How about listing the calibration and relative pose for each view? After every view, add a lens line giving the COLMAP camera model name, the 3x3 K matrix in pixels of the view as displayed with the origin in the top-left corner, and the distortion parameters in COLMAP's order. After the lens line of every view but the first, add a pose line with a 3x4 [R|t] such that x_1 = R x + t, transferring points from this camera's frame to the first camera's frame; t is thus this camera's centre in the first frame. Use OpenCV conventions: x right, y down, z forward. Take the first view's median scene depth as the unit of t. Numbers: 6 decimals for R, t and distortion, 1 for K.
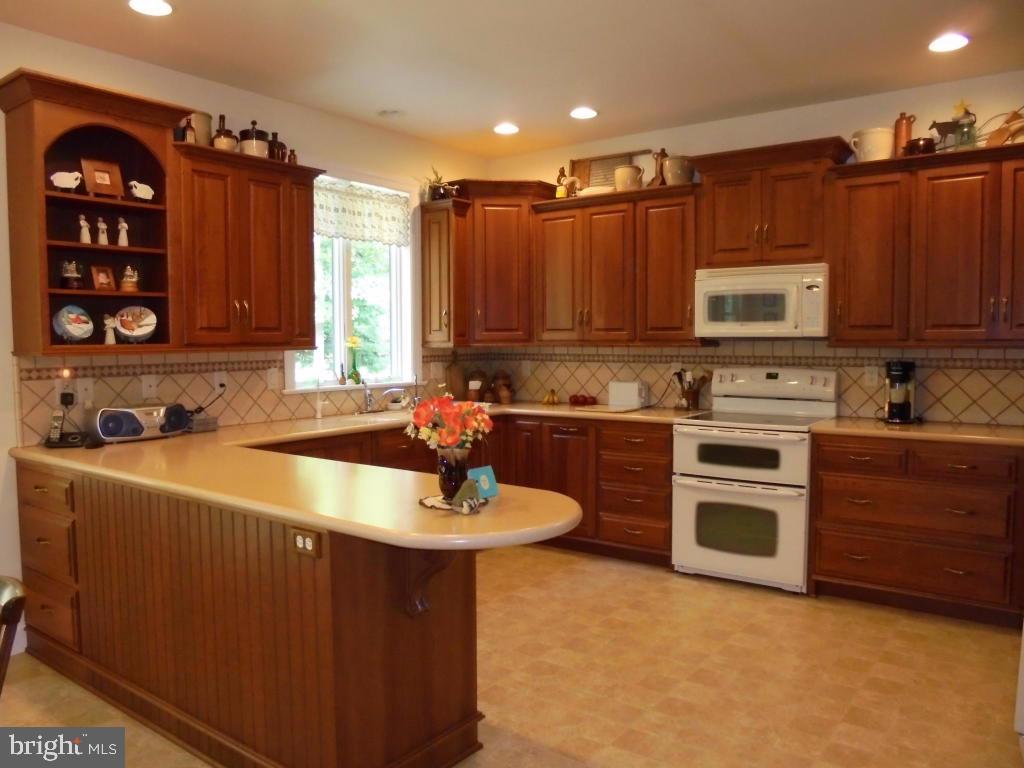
lens RADIAL K [[771.1, 0, 511.4], [0, 771.1, 386.8], [0, 0, 1]] dist [-0.057457, 0.022377]
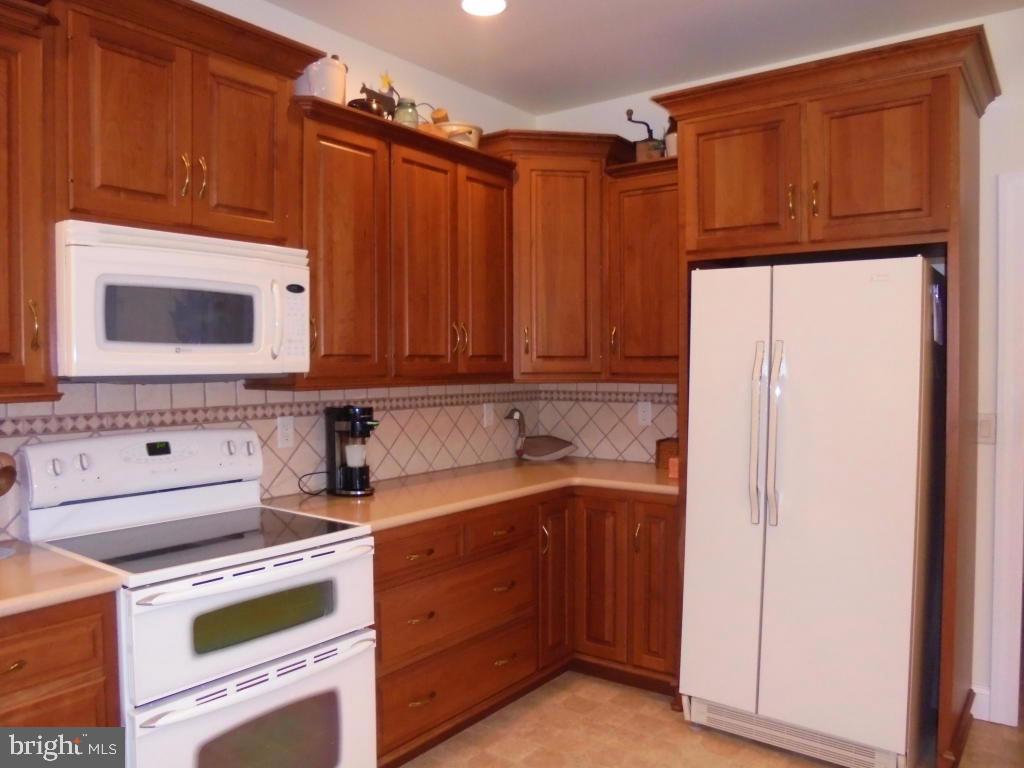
lens RADIAL K [[771.1, 0, 510.9], [0, 771.1, 387.3], [0, 0, 1]] dist [-0.057457, 0.022377]
pose [[0.015870, -0.026634, 0.999519, -0.187423], [0.069506, 0.997256, 0.025470, -0.055763], [-0.997455, 0.069068, 0.017678, 0.793654]]
